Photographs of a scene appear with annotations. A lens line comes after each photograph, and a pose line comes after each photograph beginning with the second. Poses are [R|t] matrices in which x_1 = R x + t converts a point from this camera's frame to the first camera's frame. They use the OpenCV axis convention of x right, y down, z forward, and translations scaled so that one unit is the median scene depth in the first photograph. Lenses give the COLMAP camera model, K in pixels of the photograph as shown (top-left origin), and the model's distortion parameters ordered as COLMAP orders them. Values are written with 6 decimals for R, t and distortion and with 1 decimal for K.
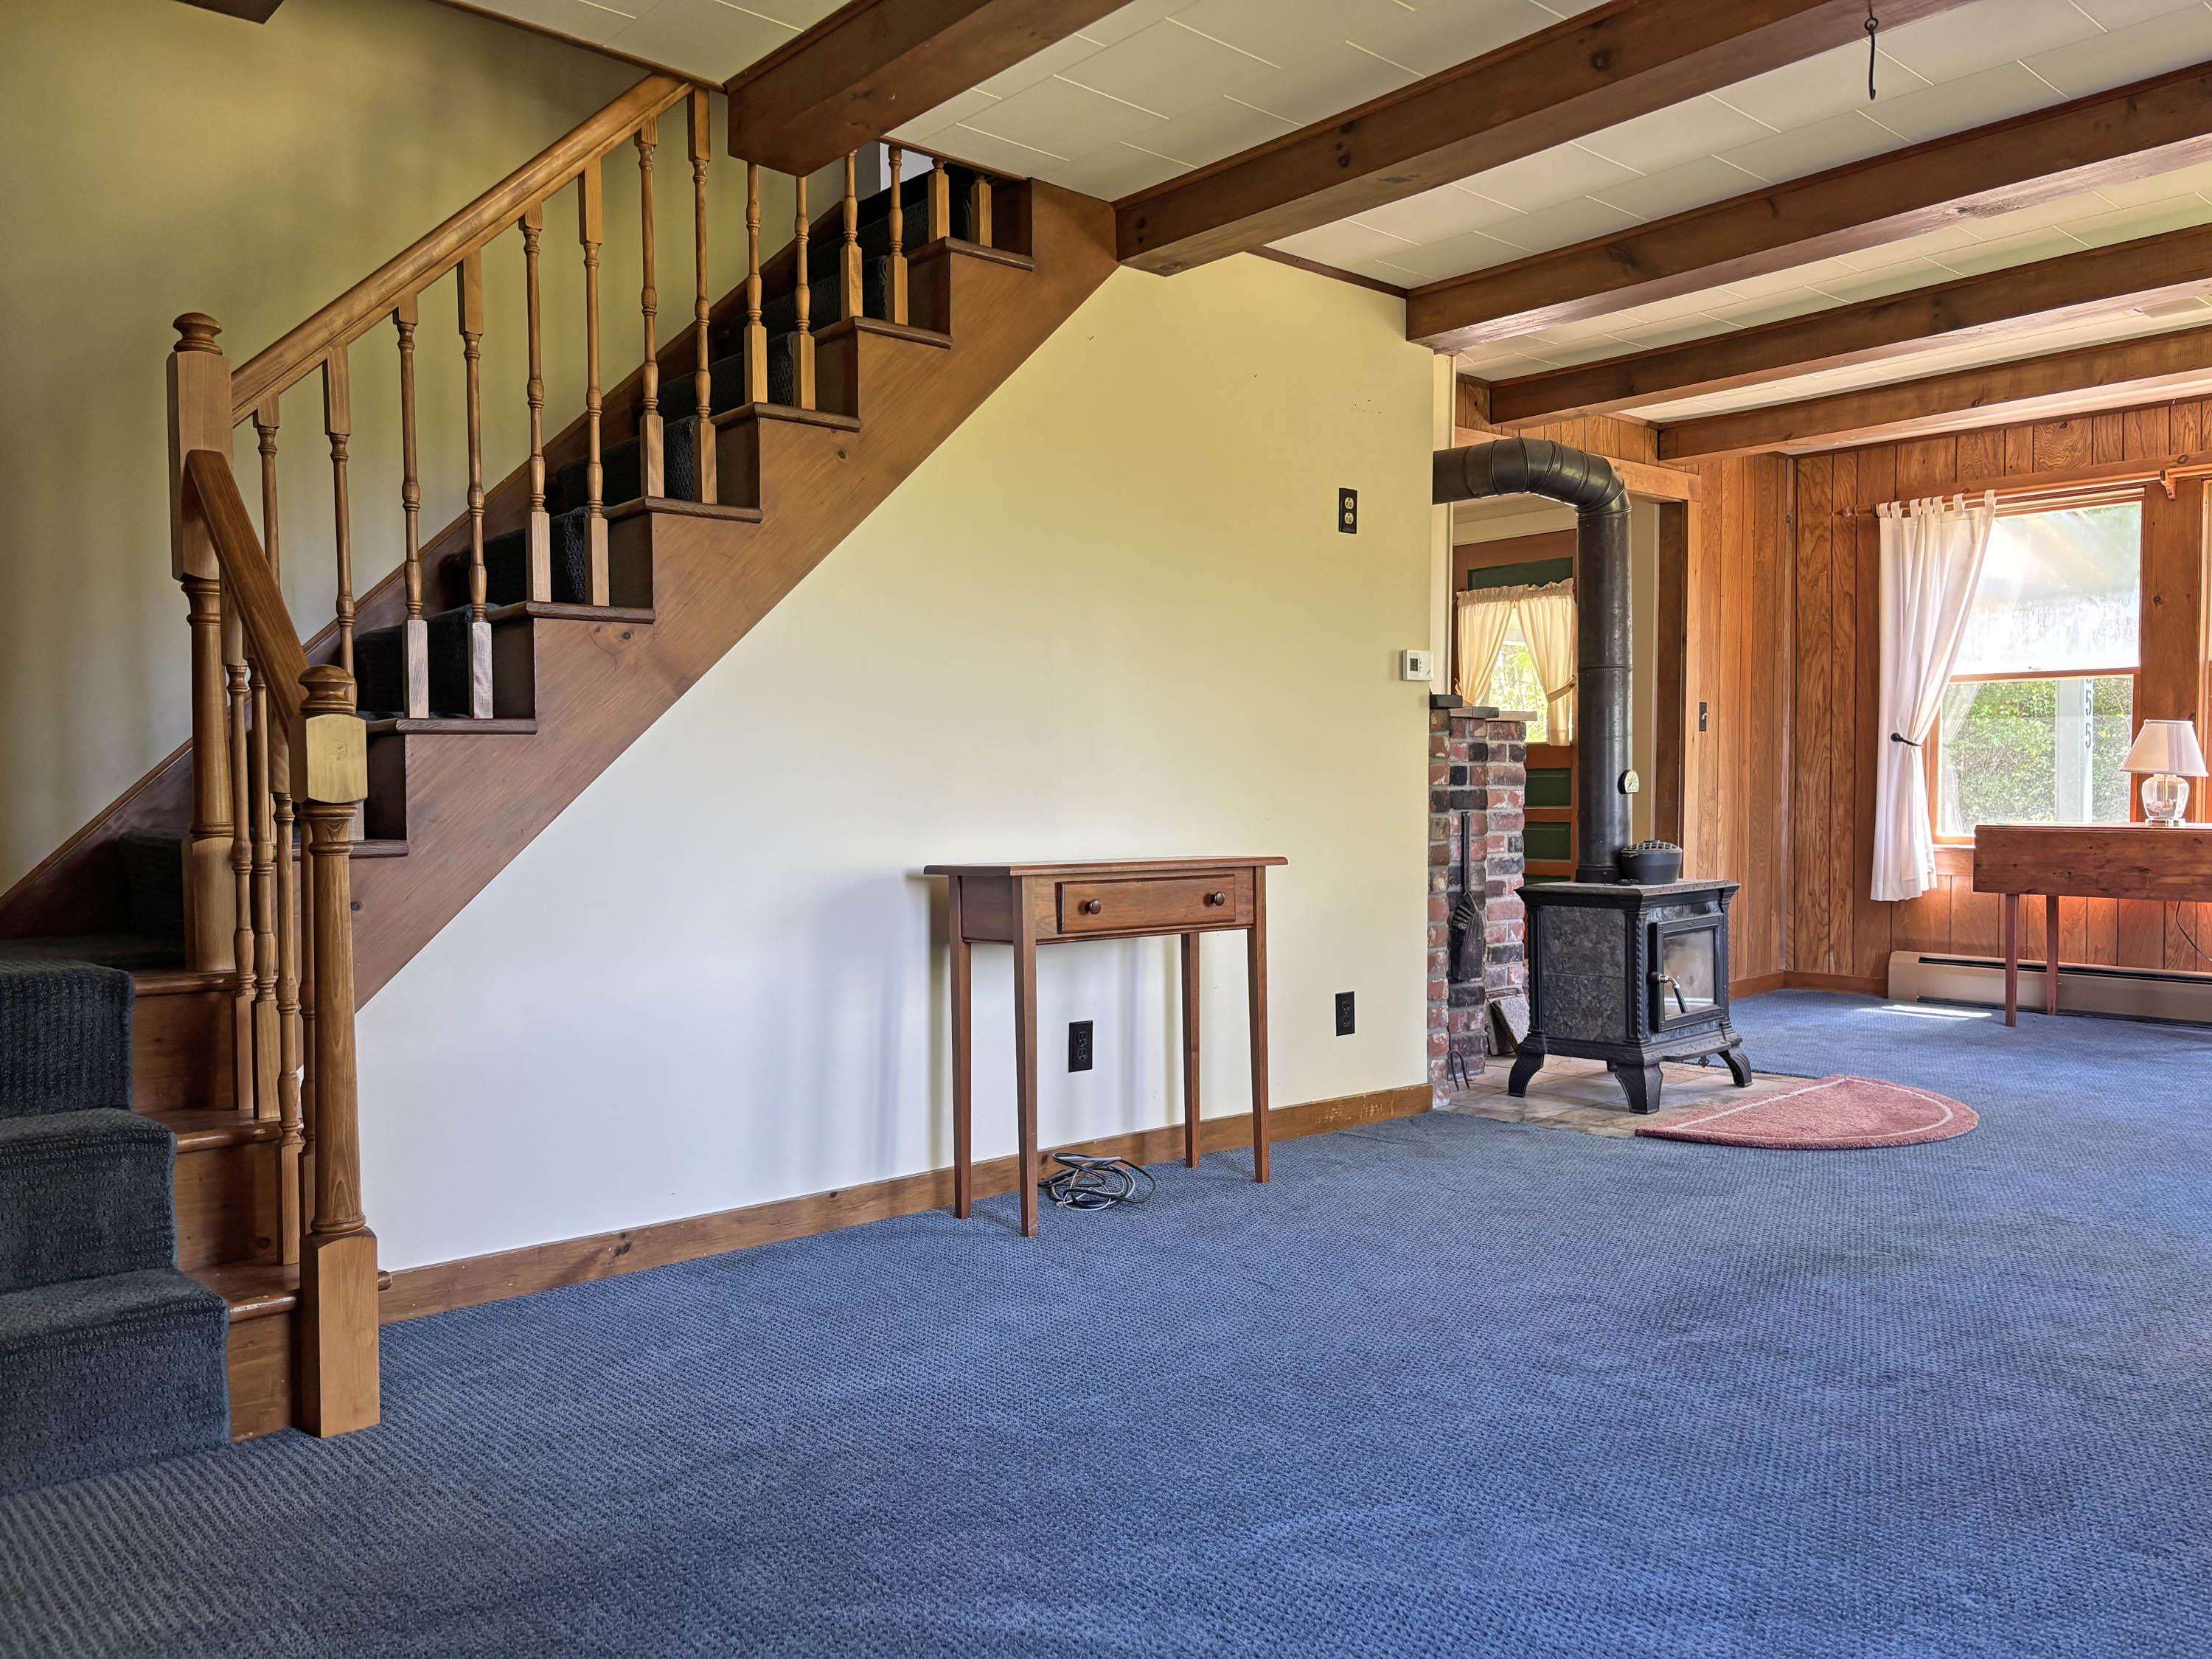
lens RADIAL K [[1652.3, 0, 1106.0], [0, 1652.3, 829.5], [0, 0, 1]] dist [0.109020, -0.168950]
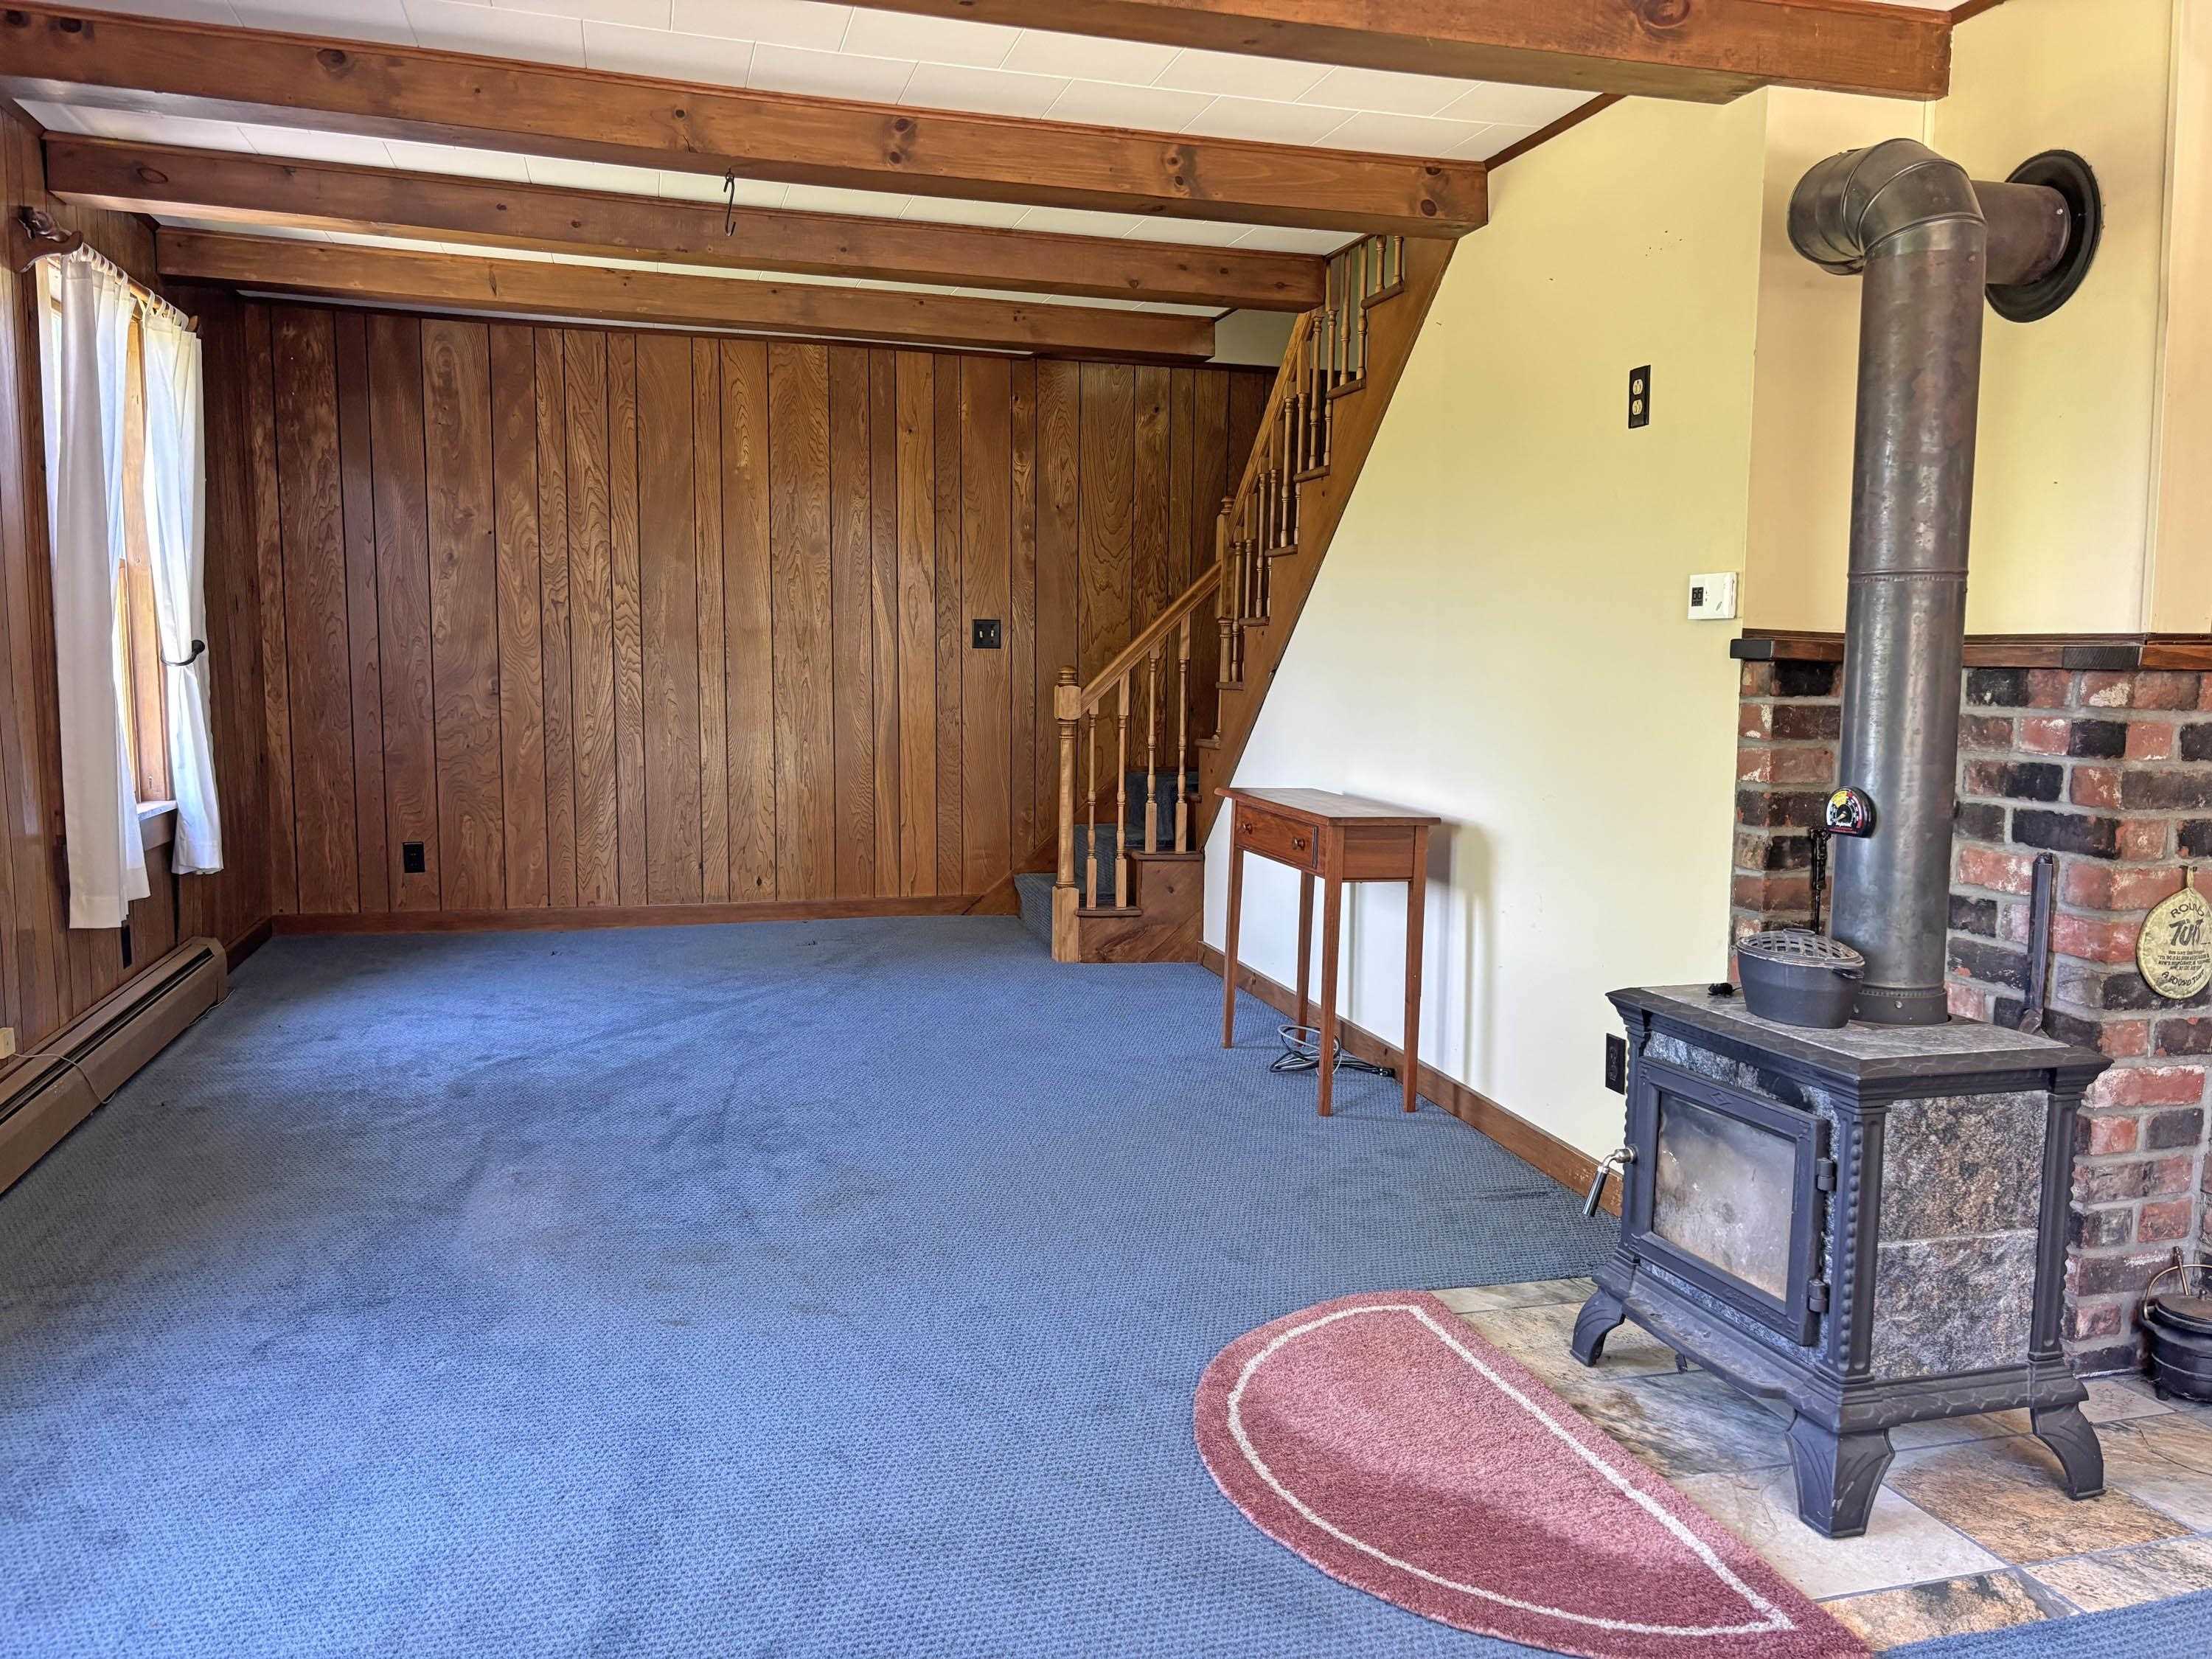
lens RADIAL K [[1652.3, 0, 1106.0], [0, 1652.3, 829.5], [0, 0, 1]] dist [0.109020, -0.168950]
pose [[-0.445404, 0.098530, -0.889891, 0.881214], [-0.030649, 0.991666, 0.125139, -0.081072], [0.894805, 0.083012, -0.438672, 1.063117]]
